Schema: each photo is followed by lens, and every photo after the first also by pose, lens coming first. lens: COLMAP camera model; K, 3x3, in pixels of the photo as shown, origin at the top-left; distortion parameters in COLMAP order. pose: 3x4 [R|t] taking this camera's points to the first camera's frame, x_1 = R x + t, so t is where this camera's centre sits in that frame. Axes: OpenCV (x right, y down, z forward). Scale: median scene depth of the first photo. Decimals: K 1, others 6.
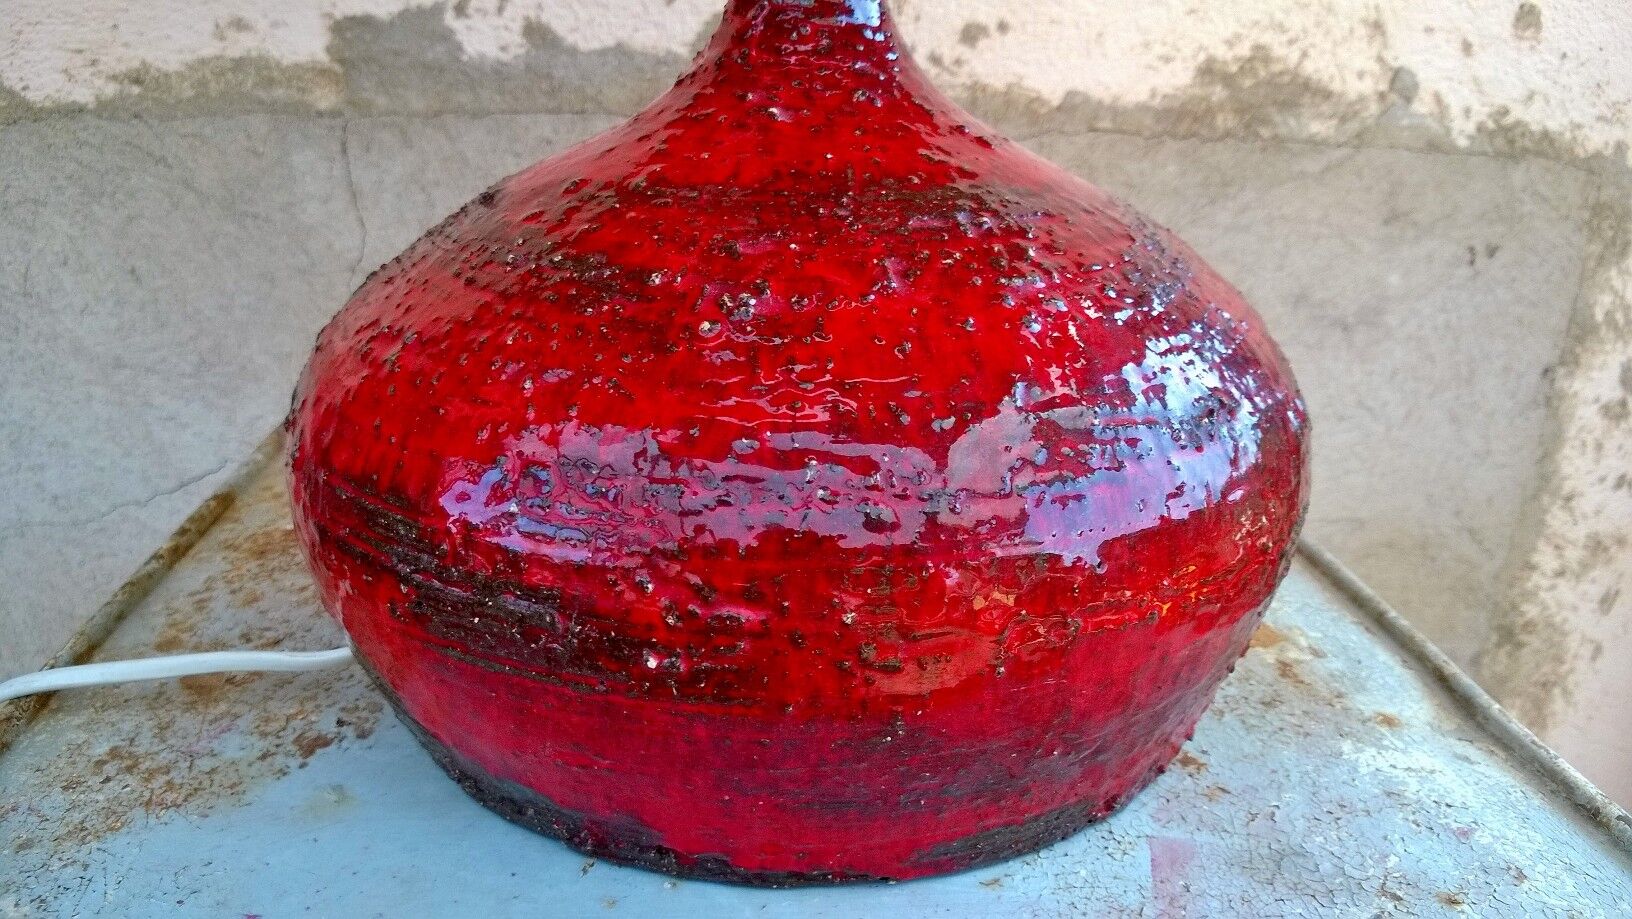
lens RADIAL K [[1275.5, 0, 829.2], [0, 1275.5, 463.3], [0, 0, 1]] dist [0.023457, -0.074420]
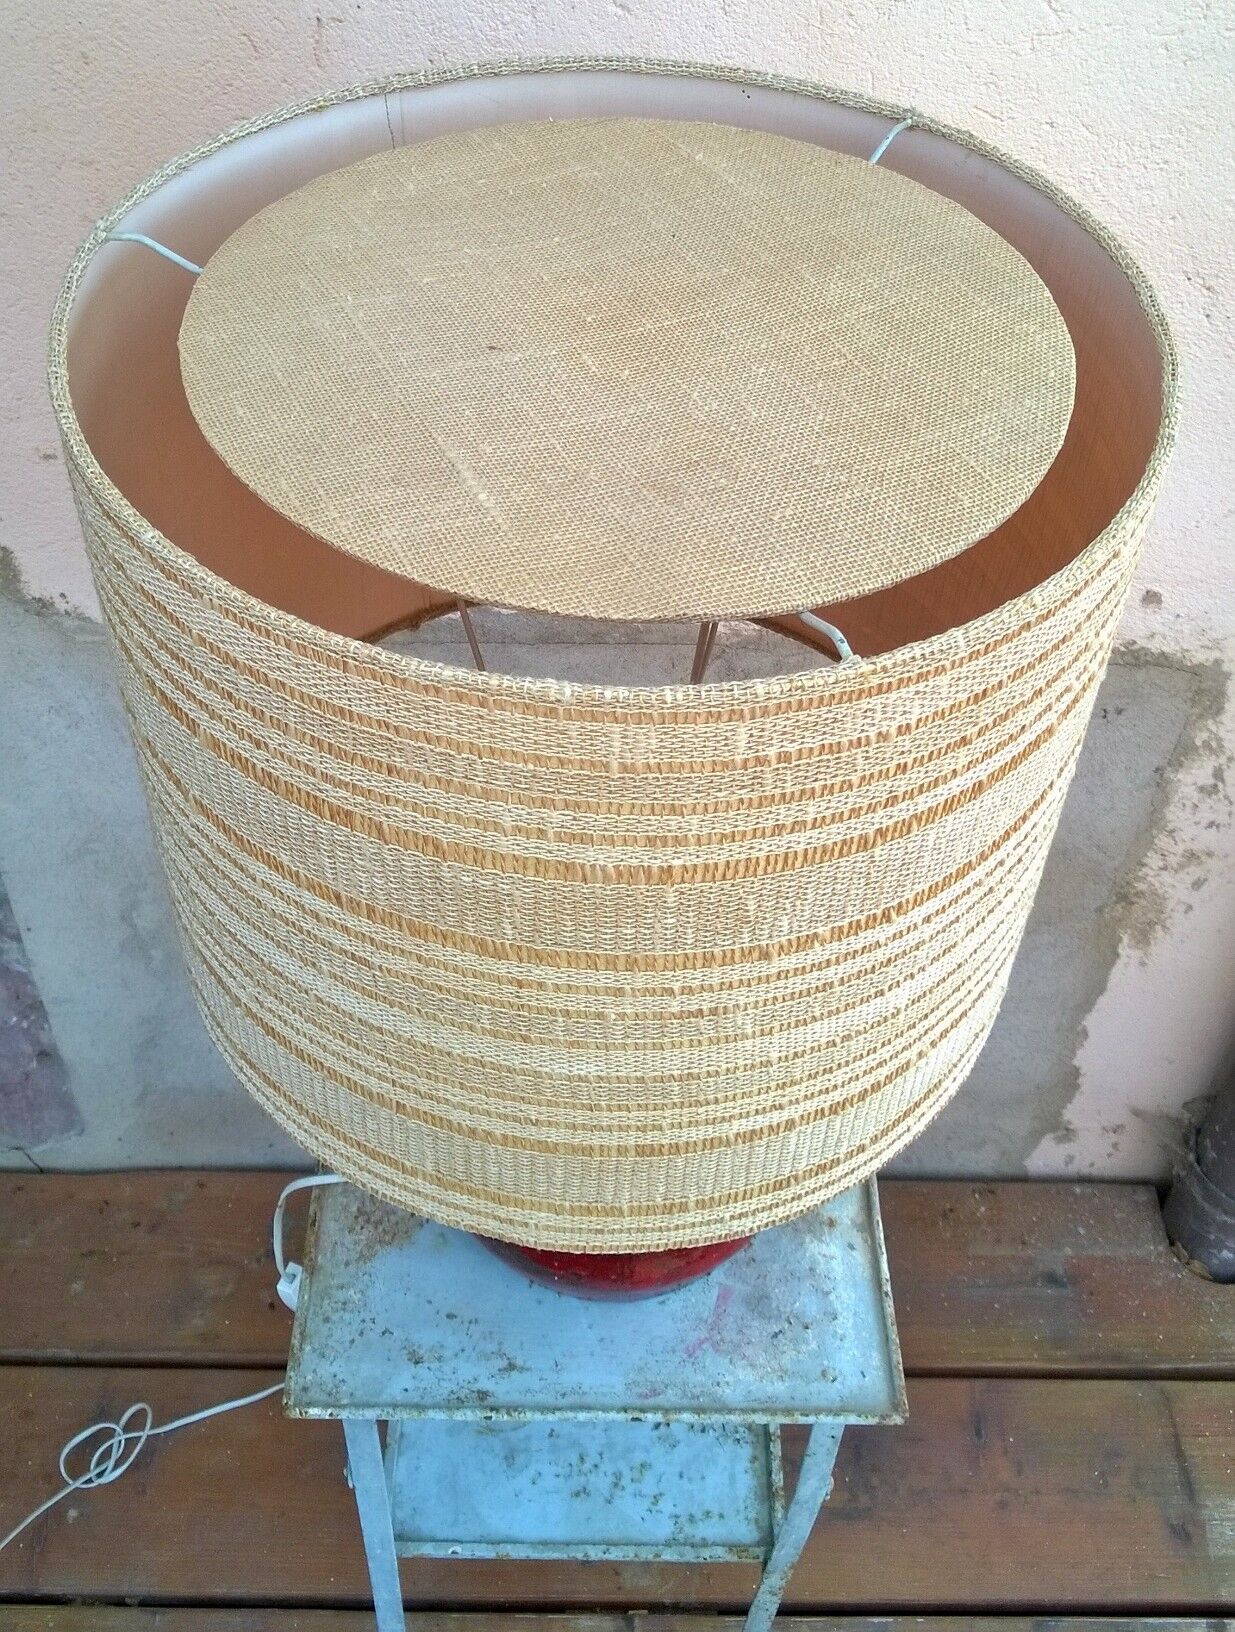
lens RADIAL K [[1719.3, 0, 625.0], [0, 1719.3, 548.8], [0, 0, 1]] dist [0.010344, -0.007284]
pose [[0.996541, 0.066298, -0.050098, 0.048399], [-0.043109, 0.927874, 0.370392, -1.113788], [0.071041, -0.366952, 0.927523, -0.843101]]
